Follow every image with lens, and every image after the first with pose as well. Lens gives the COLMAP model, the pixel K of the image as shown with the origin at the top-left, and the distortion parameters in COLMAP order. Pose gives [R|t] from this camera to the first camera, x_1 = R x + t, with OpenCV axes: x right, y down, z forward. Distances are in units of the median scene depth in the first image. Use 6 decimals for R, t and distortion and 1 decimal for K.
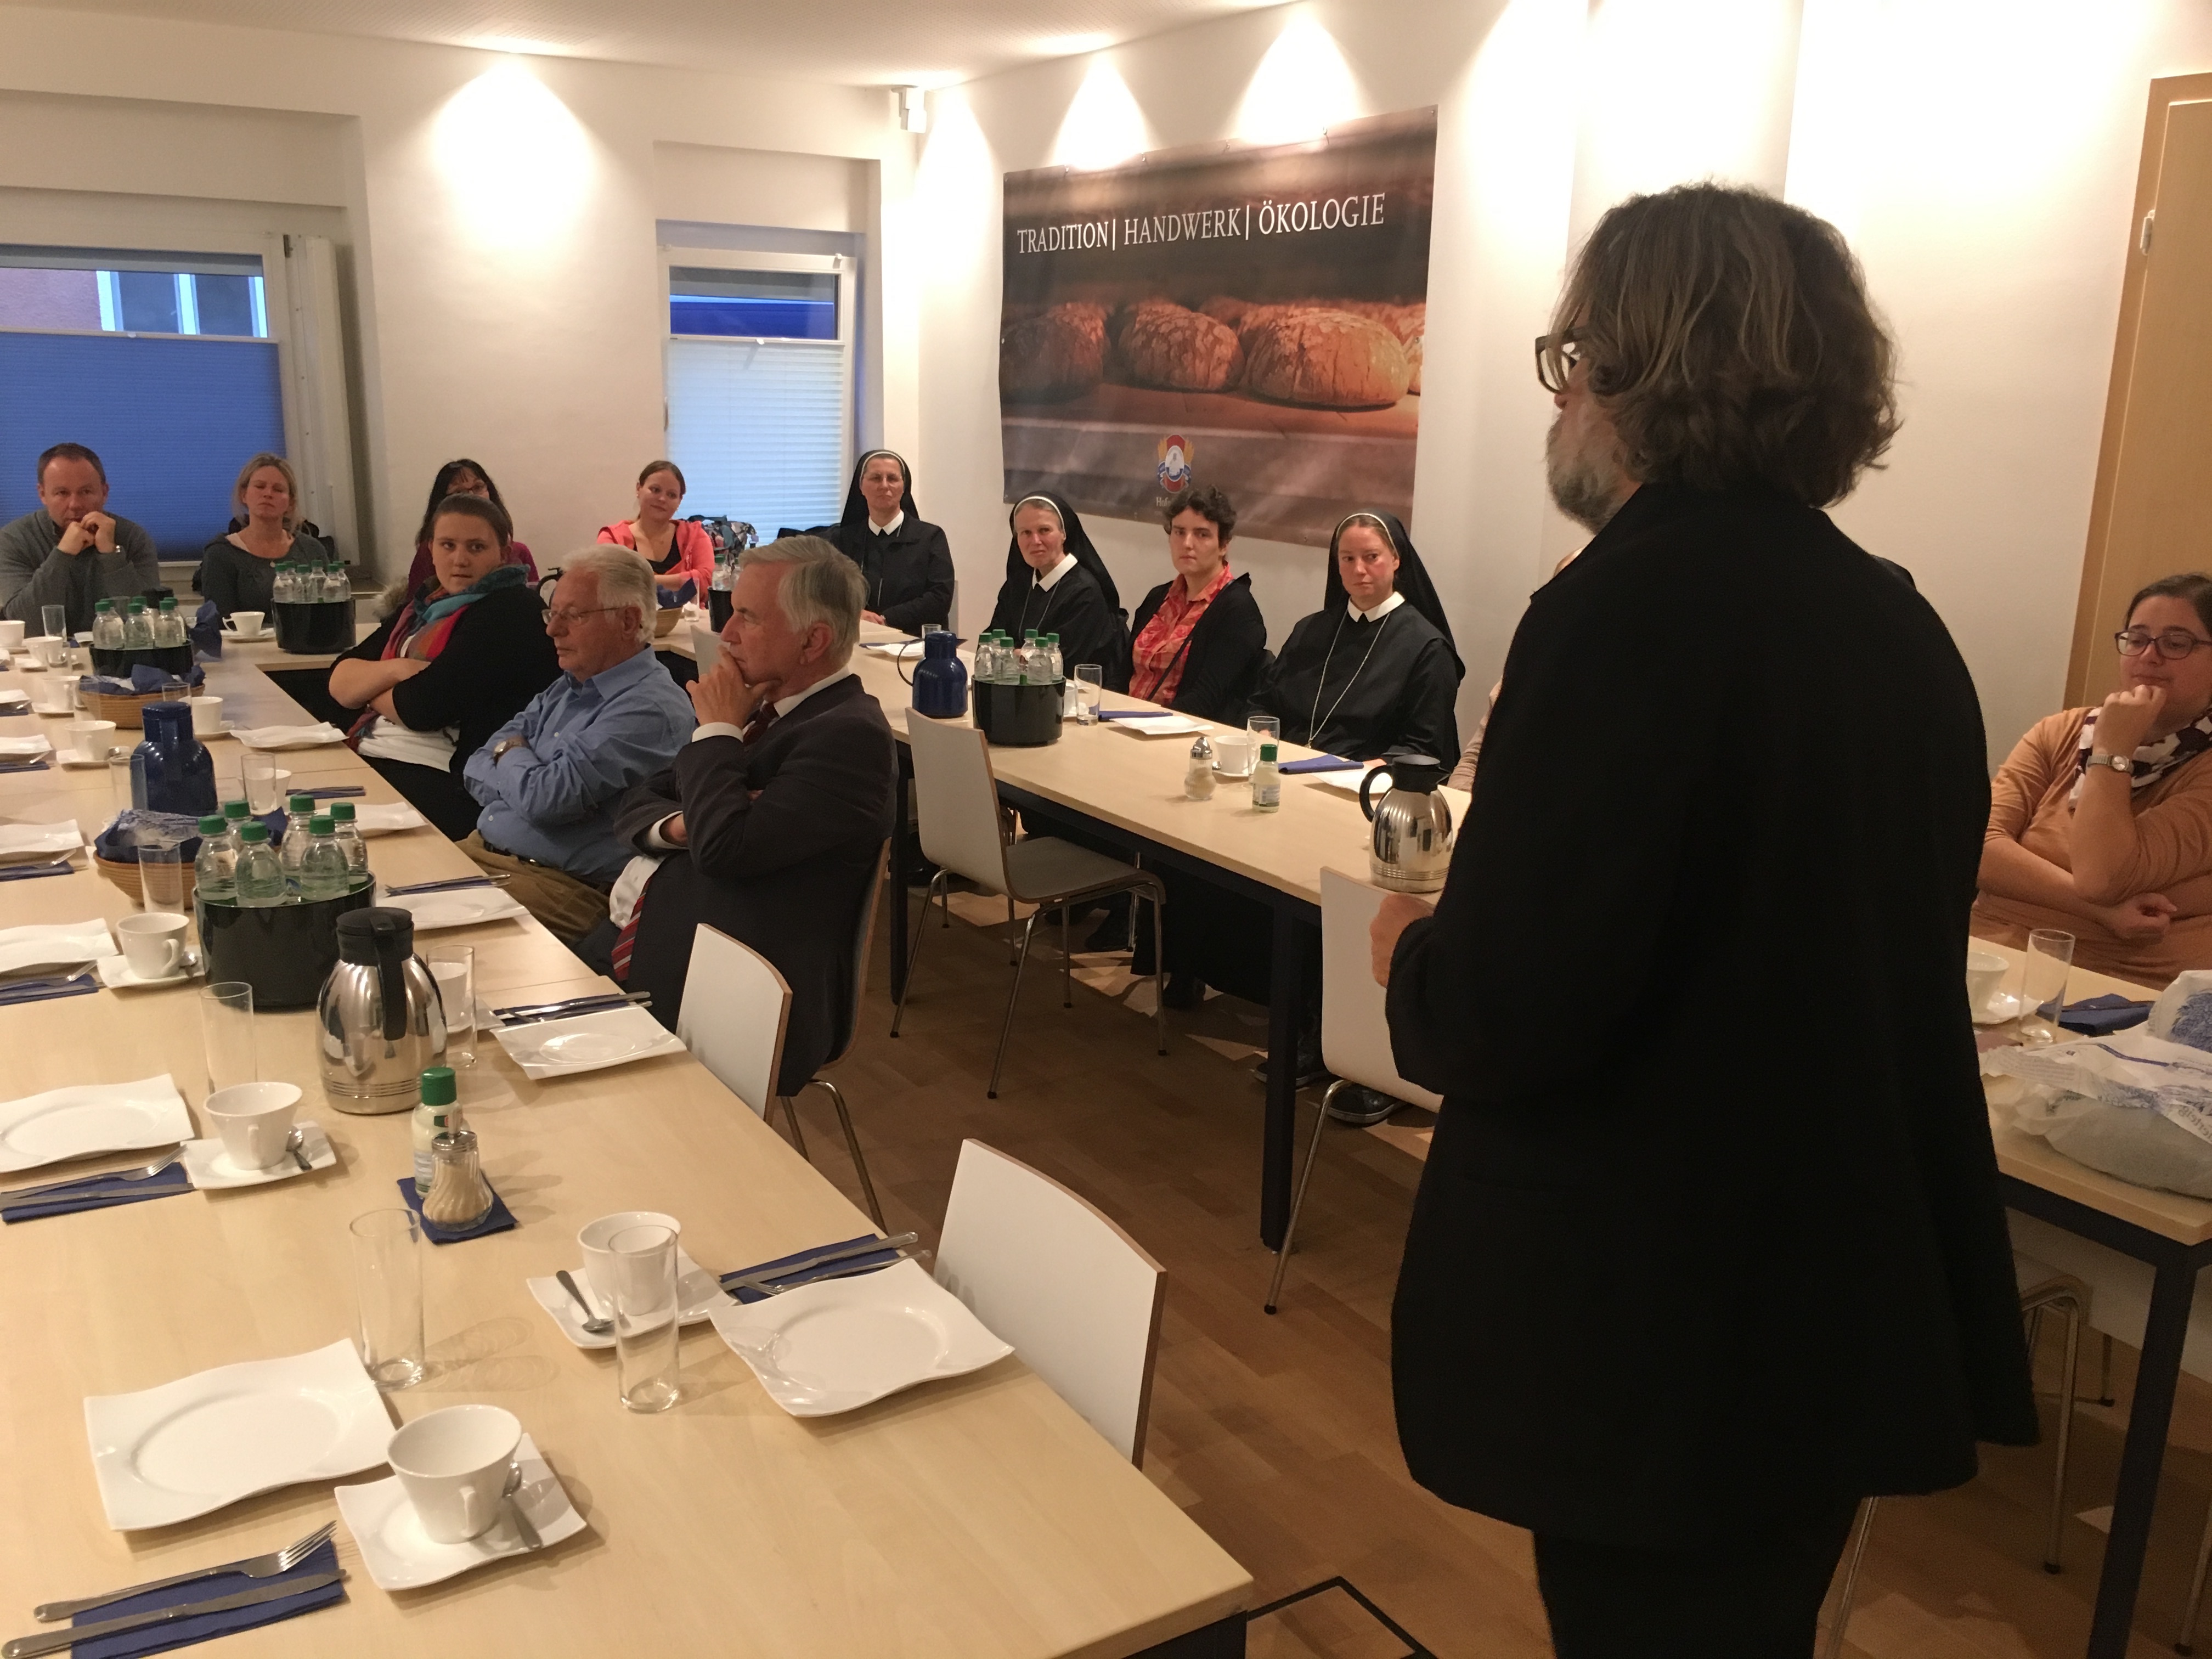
lens RADIAL K [[1870.0, 0, 1107.8], [0, 1870.0, 840.5], [0, 0, 1]] dist [0.049311, -0.023390]
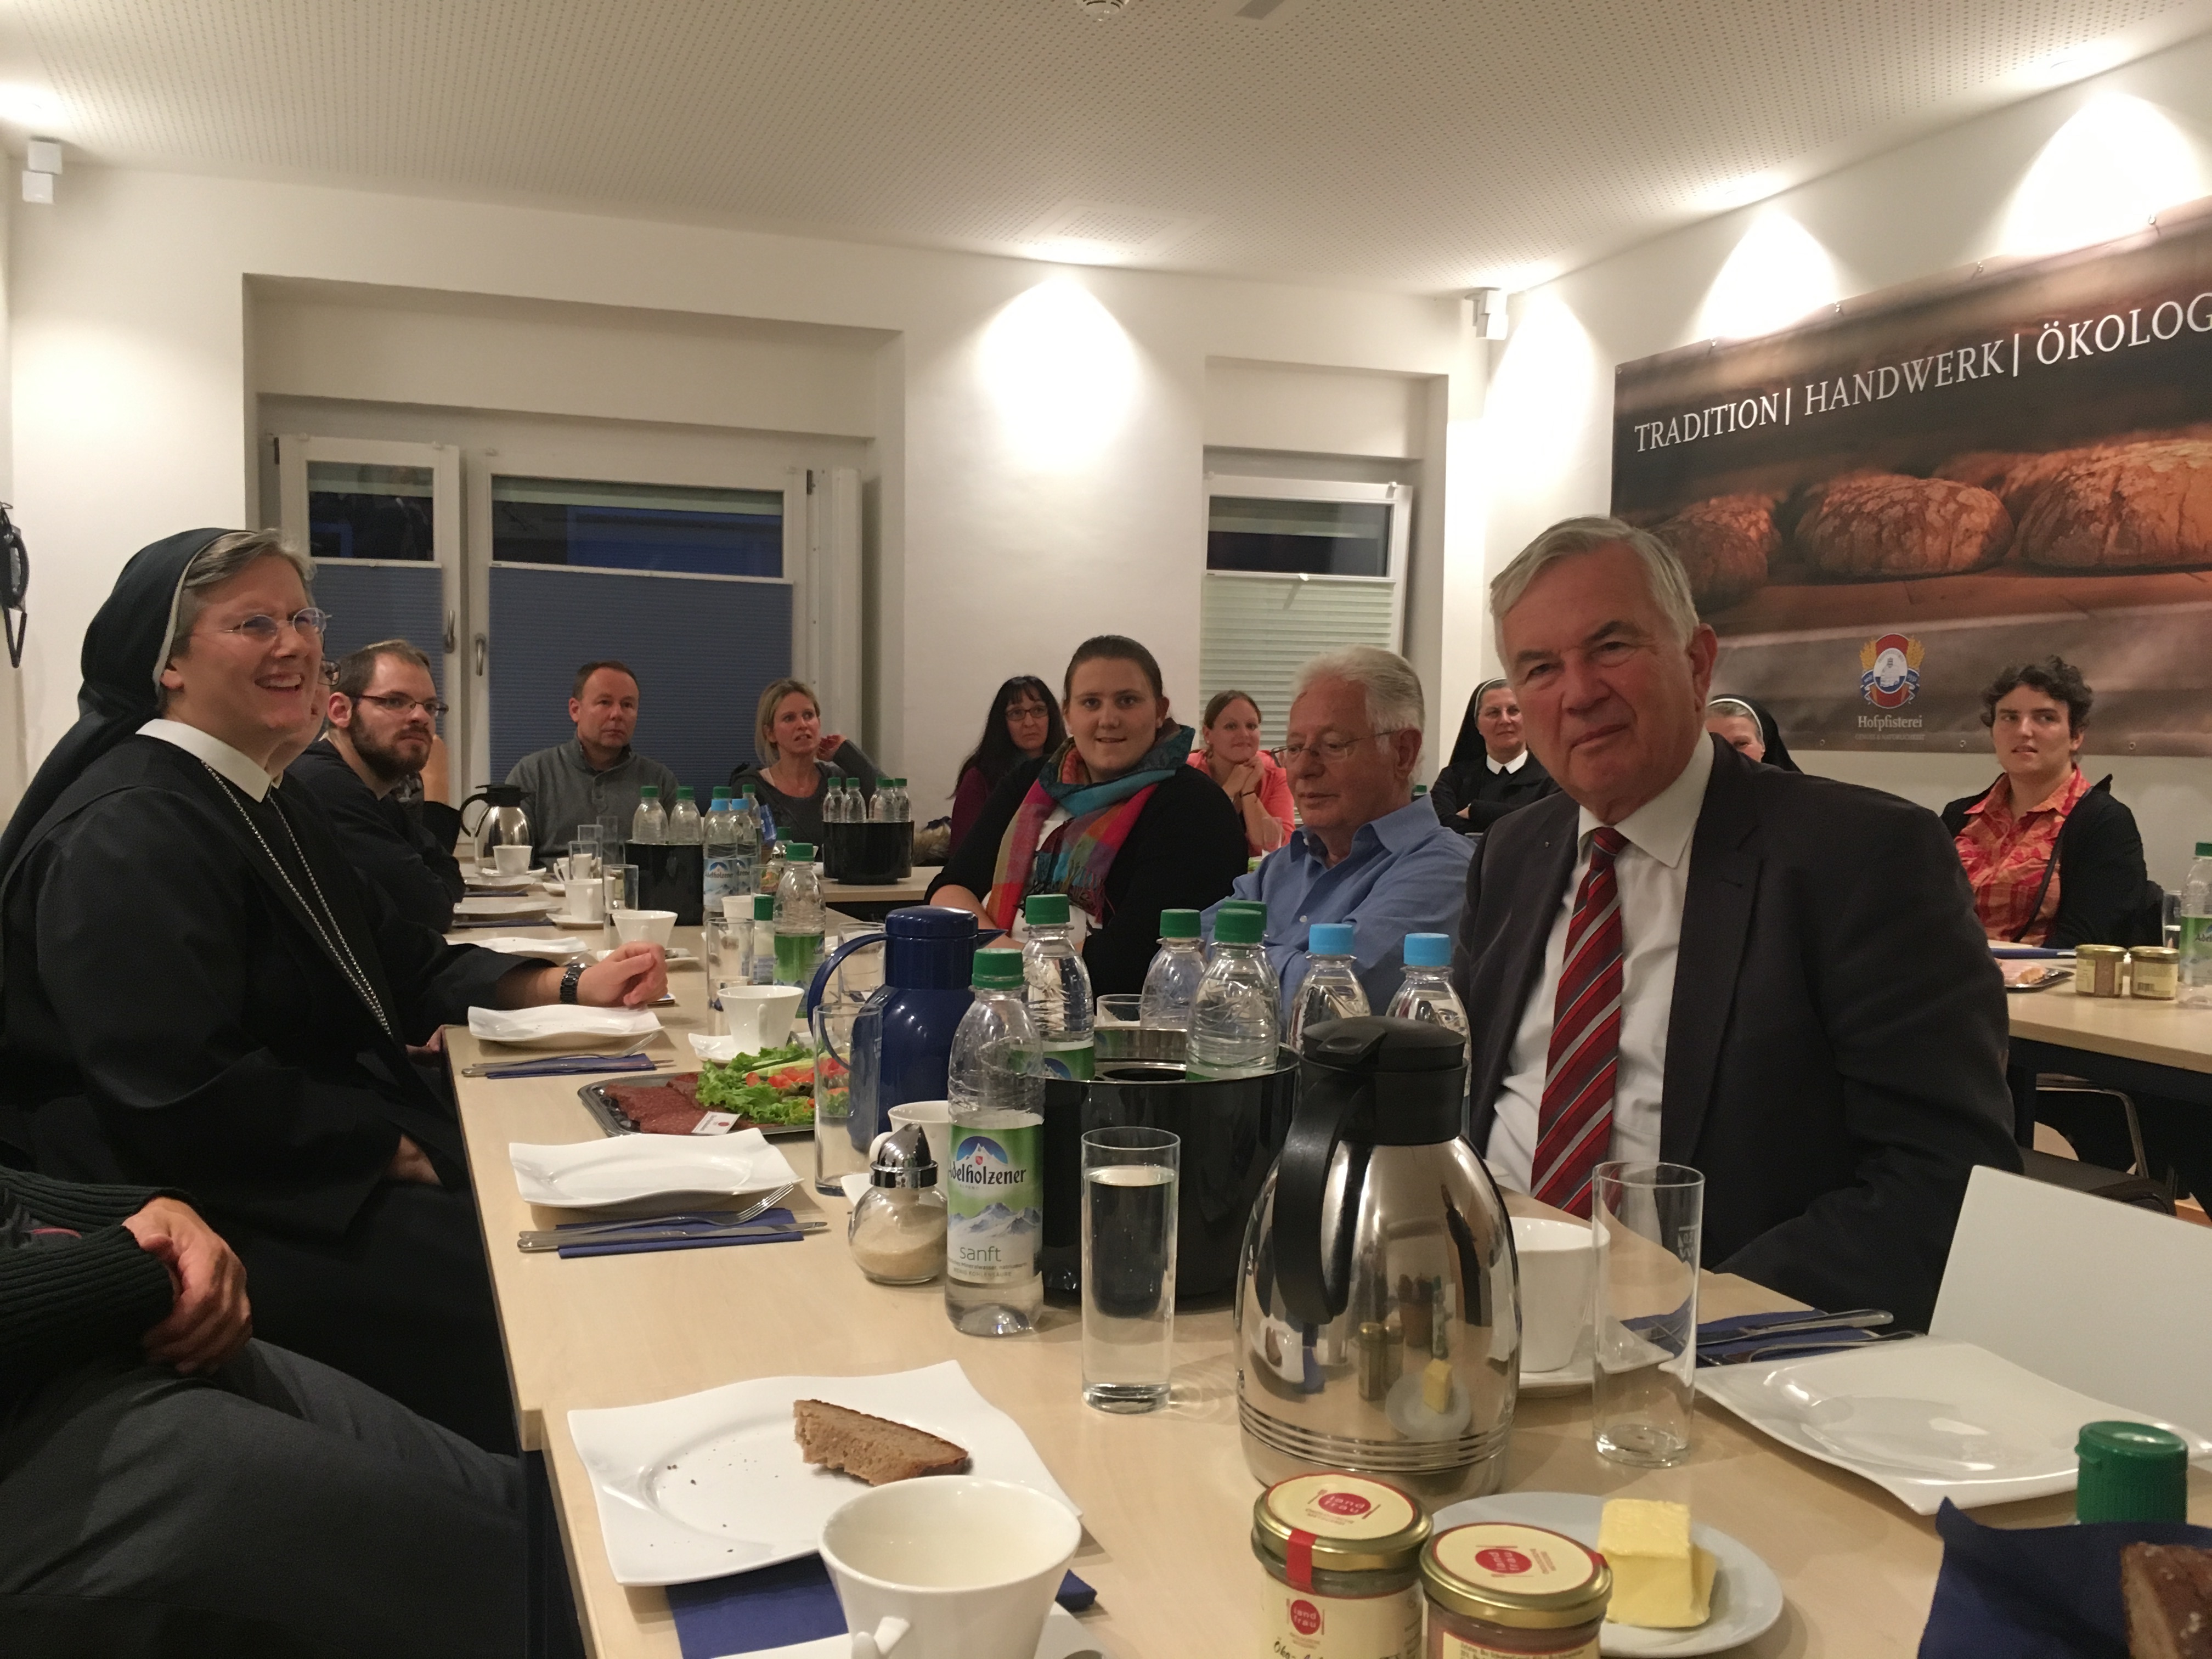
lens RADIAL K [[1870.0, 0, 1108.8], [0, 1870.0, 822.7], [0, 0, 1]] dist [0.049311, -0.023390]
pose [[0.984121, -0.002799, -0.177477, -0.145972], [-0.032994, 0.979565, -0.198403, 0.026568], [0.174406, 0.201108, 0.963918, 0.204020]]
